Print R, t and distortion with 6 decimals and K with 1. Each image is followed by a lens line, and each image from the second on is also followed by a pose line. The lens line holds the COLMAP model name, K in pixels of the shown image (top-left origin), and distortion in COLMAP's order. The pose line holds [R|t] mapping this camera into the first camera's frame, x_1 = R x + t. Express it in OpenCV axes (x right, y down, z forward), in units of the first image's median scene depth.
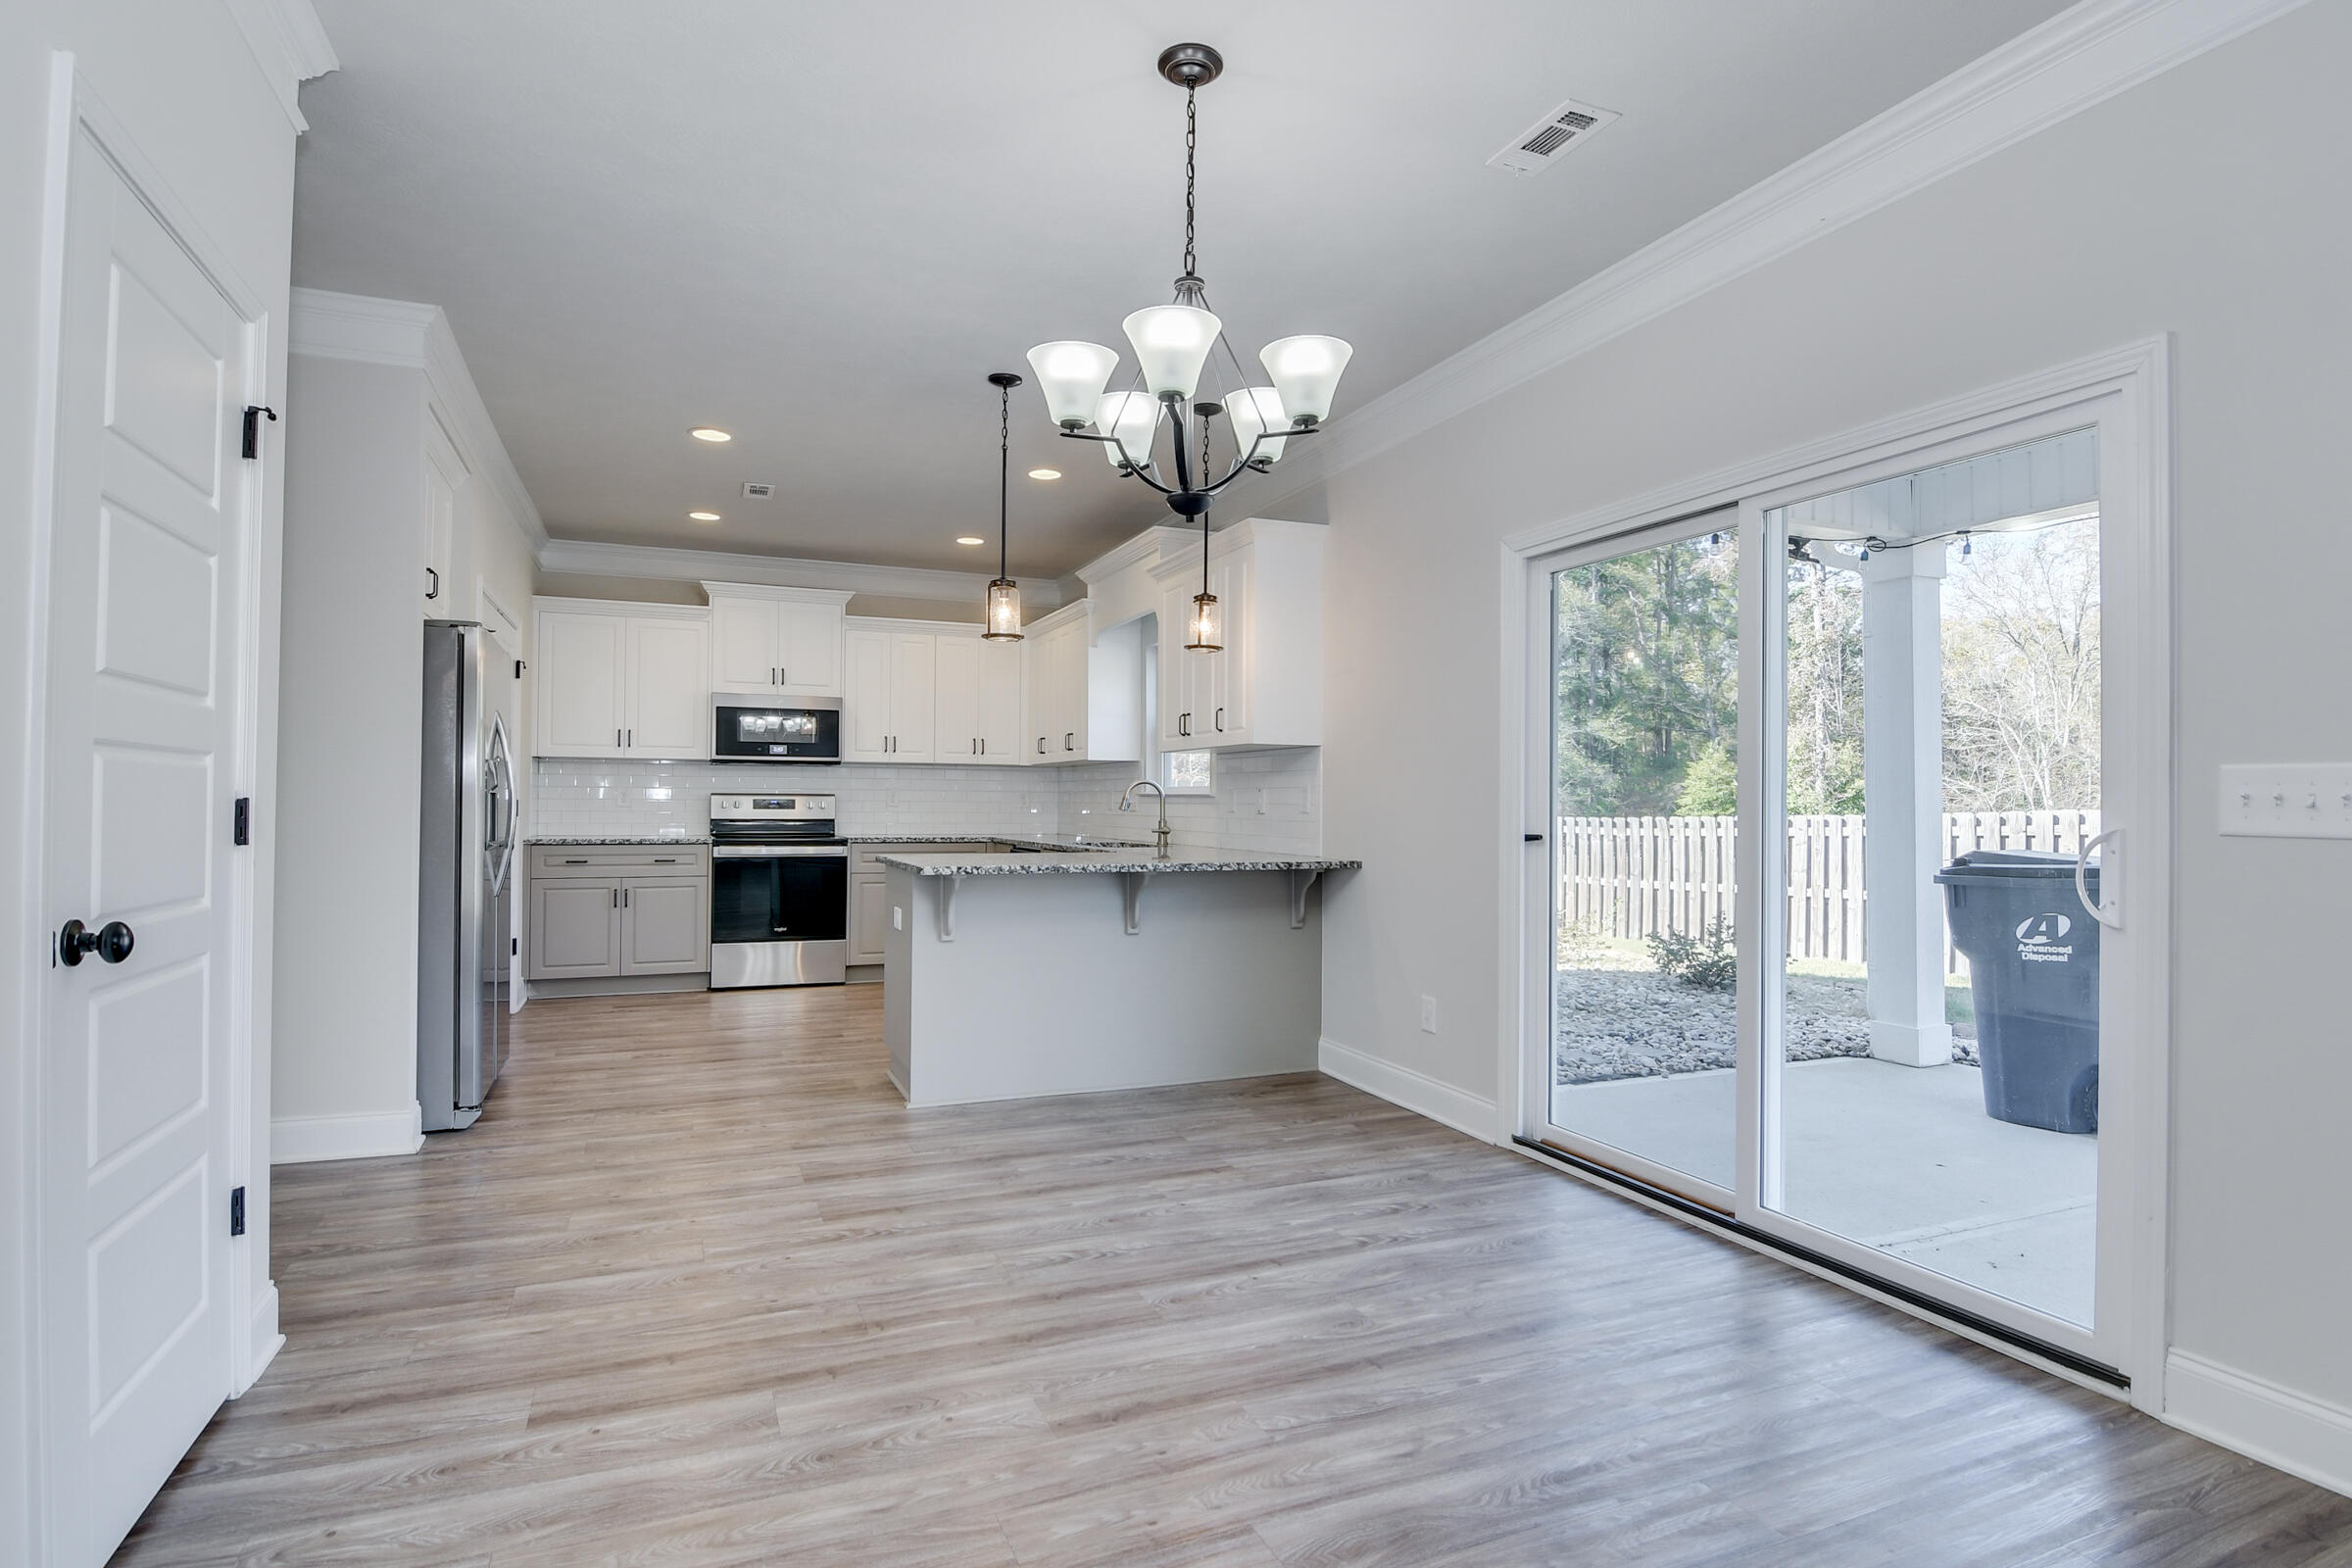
lens RADIAL K [[1175.3, 0, 1157.9], [0, 1175.3, 778.9], [0, 0, 1]] dist [-0.000083, -0.000361]
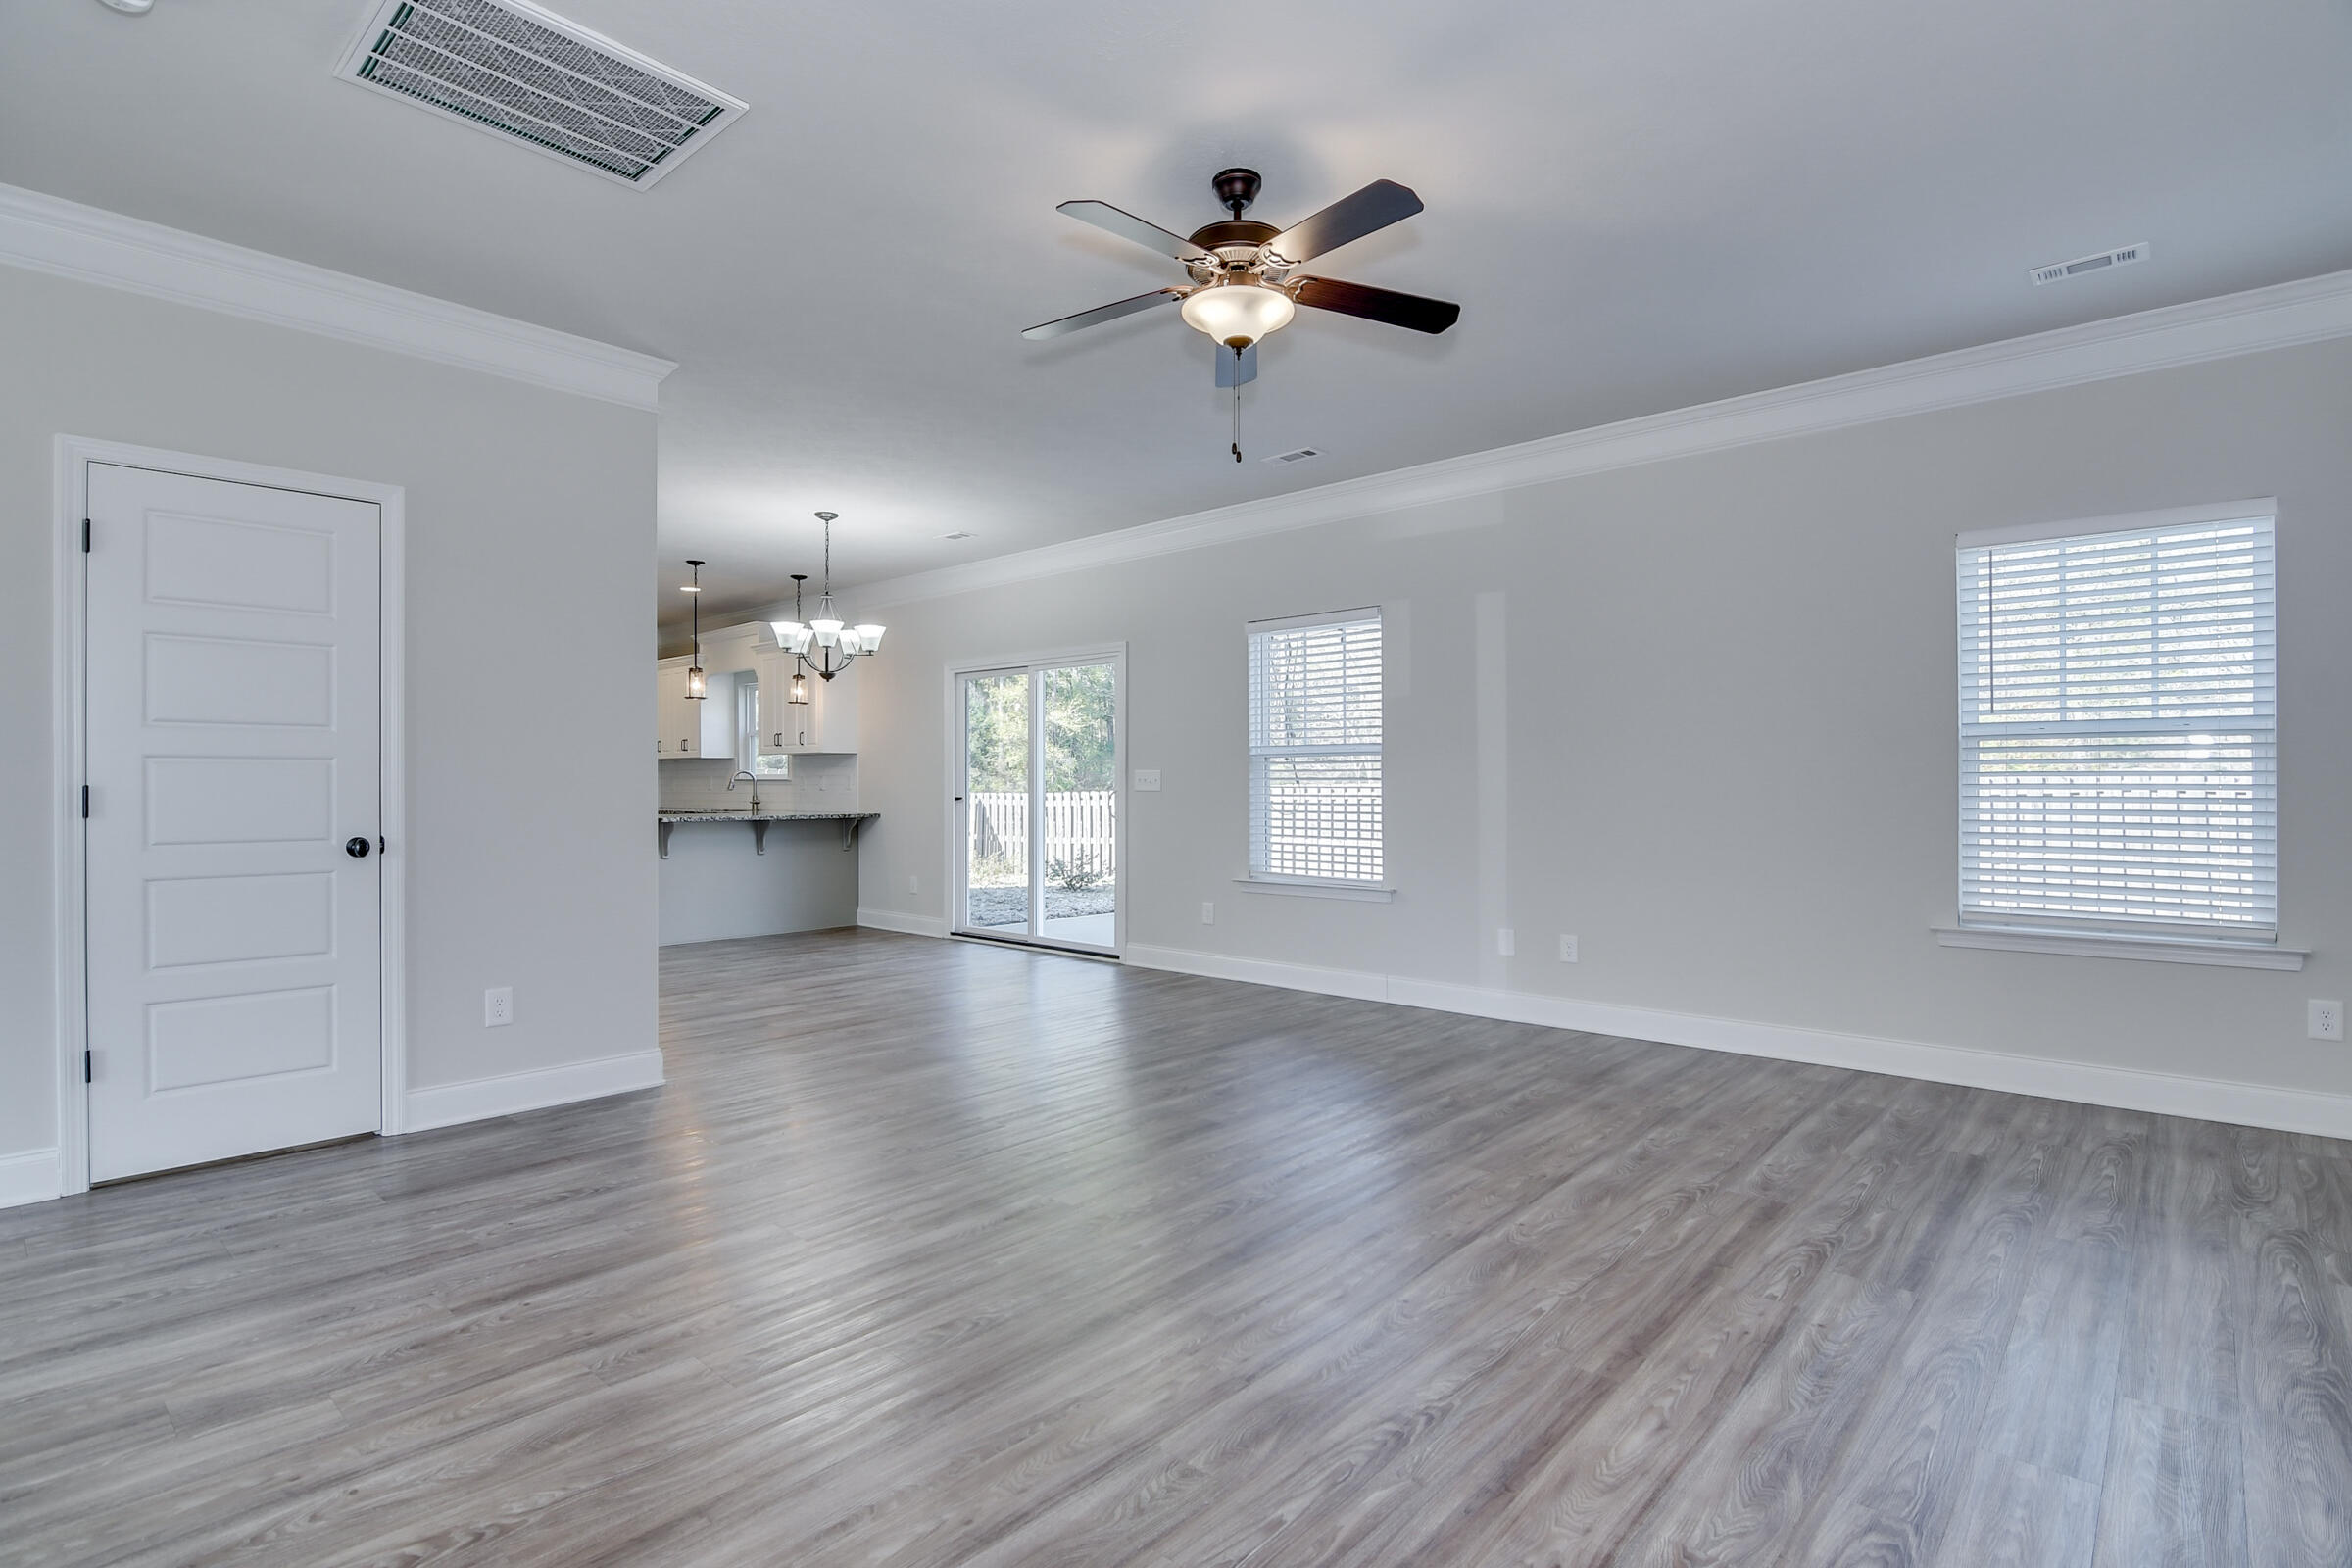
lens RADIAL K [[1184.6, 0, 1190.2], [0, 1184.6, 744.3], [0, 0, 1]] dist [0.001881, -0.000353]
pose [[0.896364, 0.009775, 0.443211, -0.169584], [-0.004295, 0.999901, -0.013368, -0.015820], [-0.443298, 0.010079, 0.896318, -0.707164]]
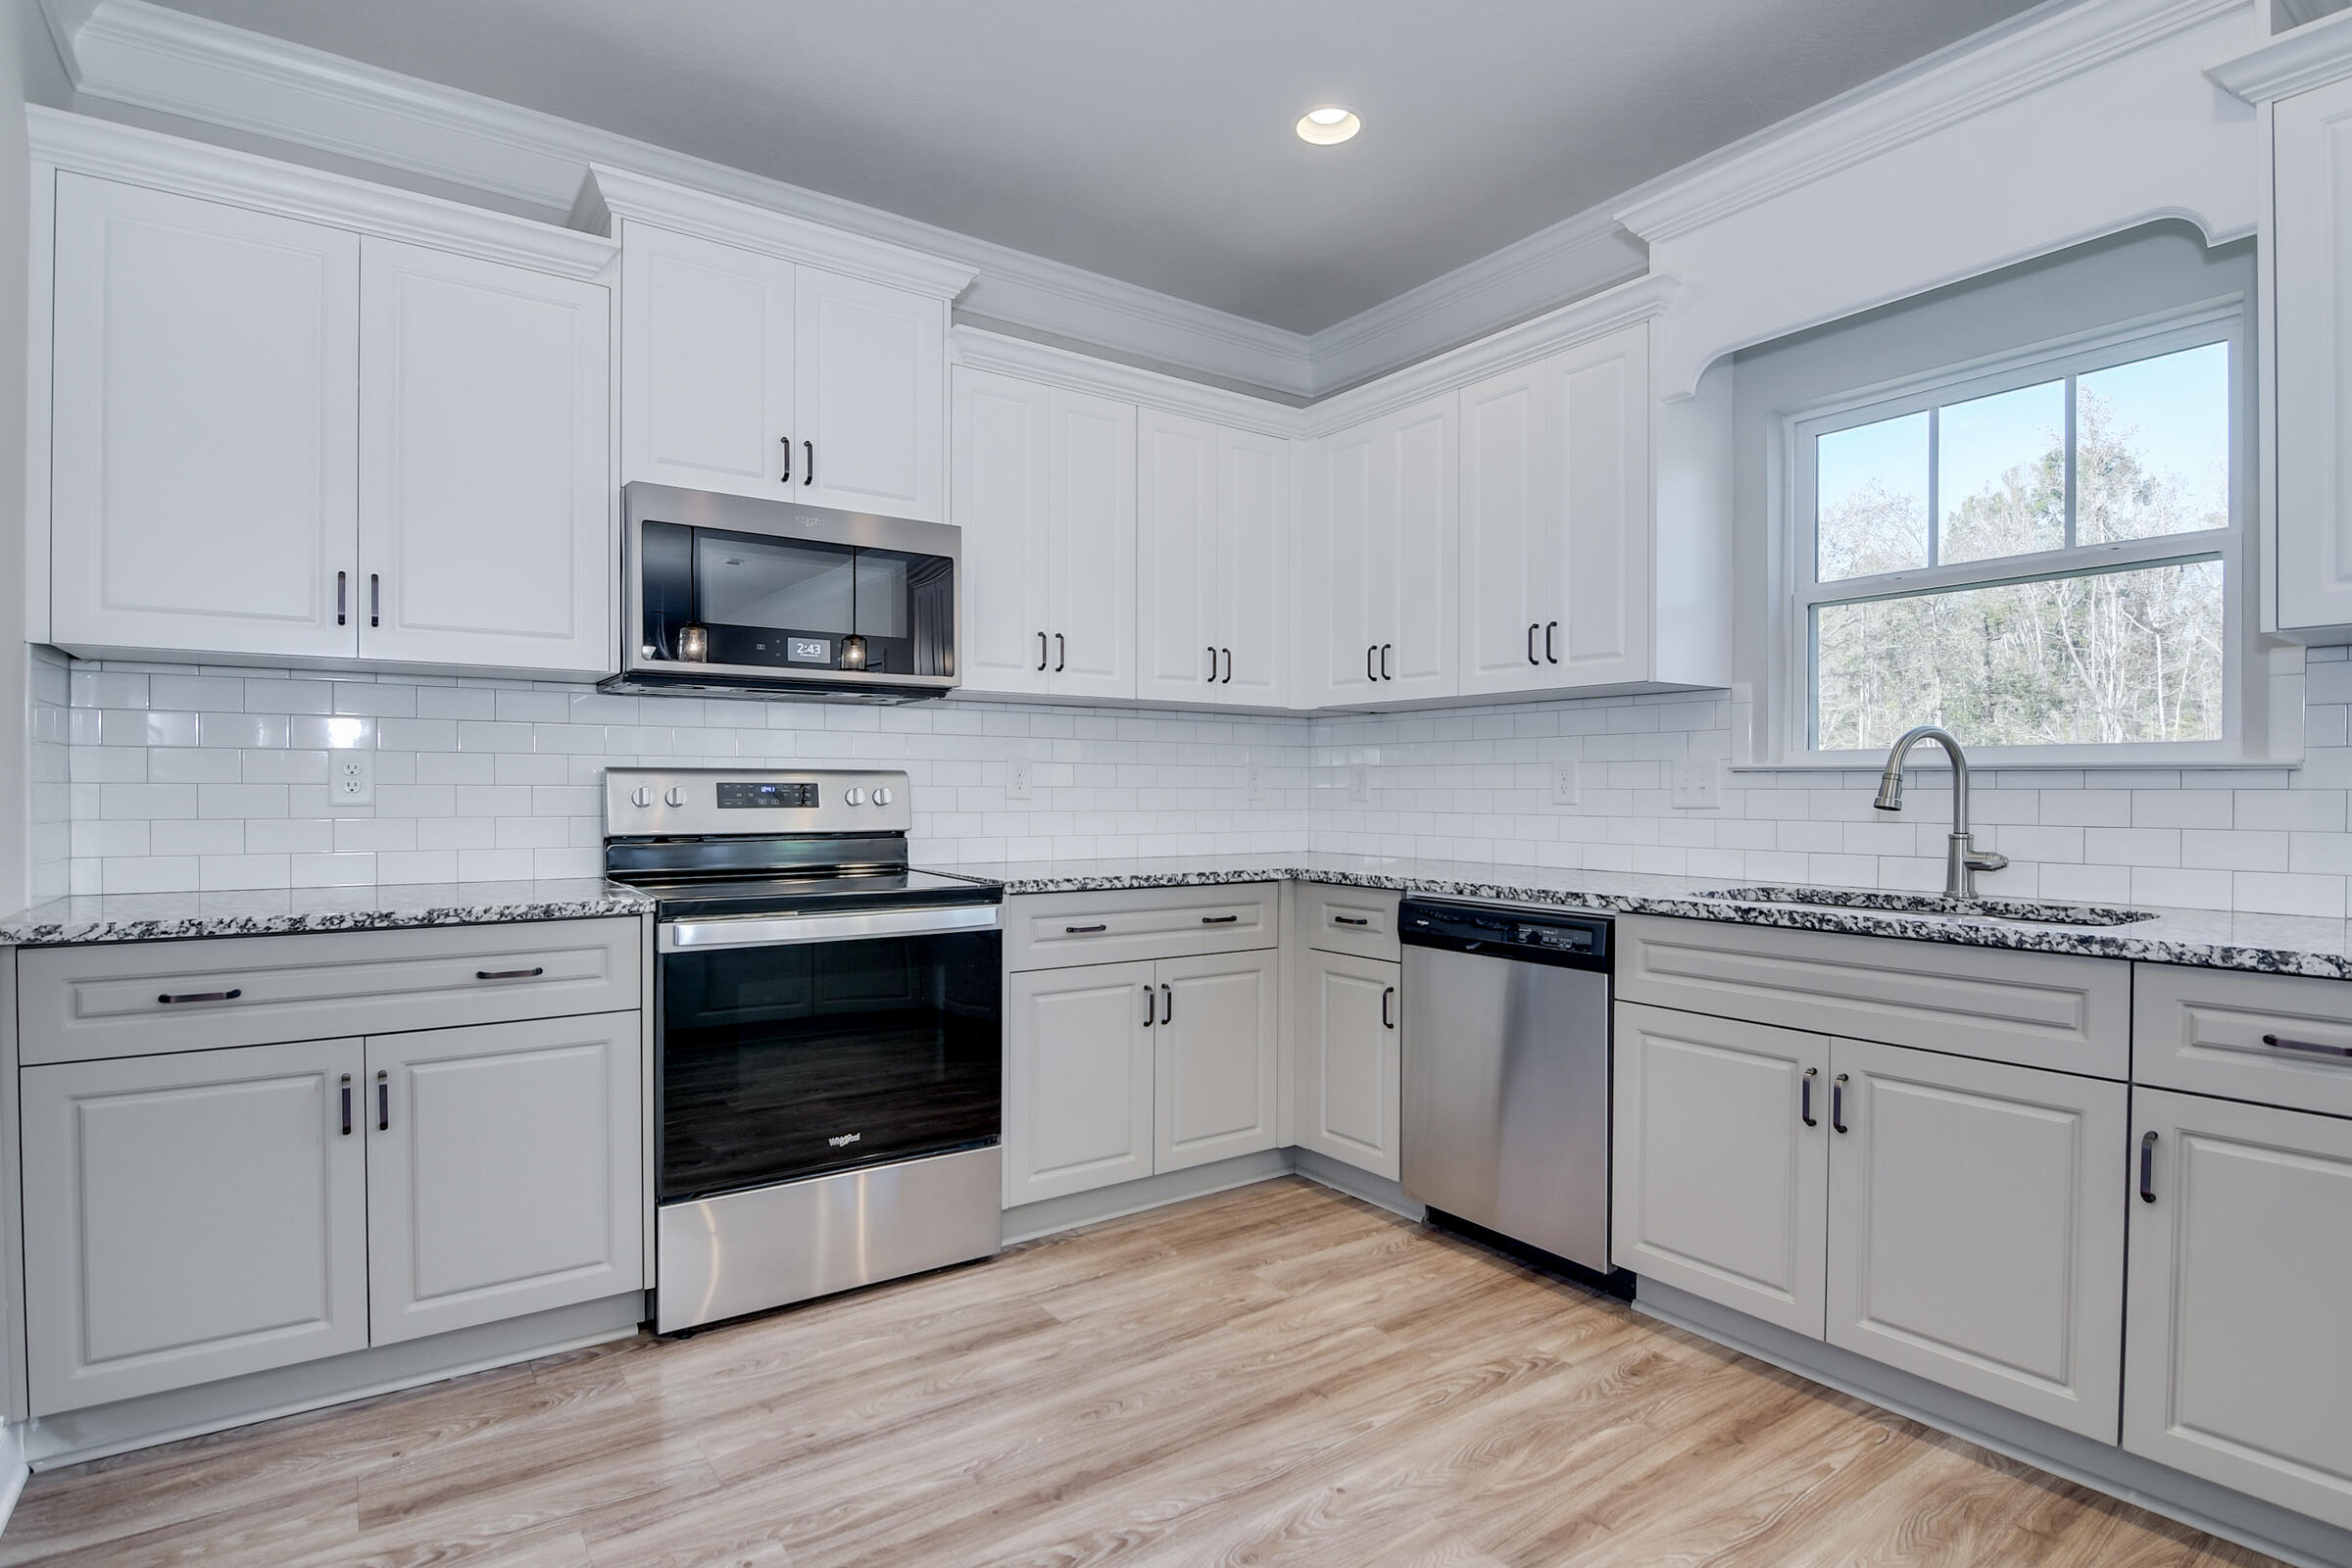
lens RADIAL K [[1163.2, 0, 1139.9], [0, 1163.2, 796.7], [0, 0, 1]] dist [-0.011241, -0.002333]
pose [[0.977273, -0.005525, 0.211912, -0.312675], [-0.000393, 0.999611, 0.027876, 0.012001], [-0.211984, -0.027325, 0.976891, 0.643409]]
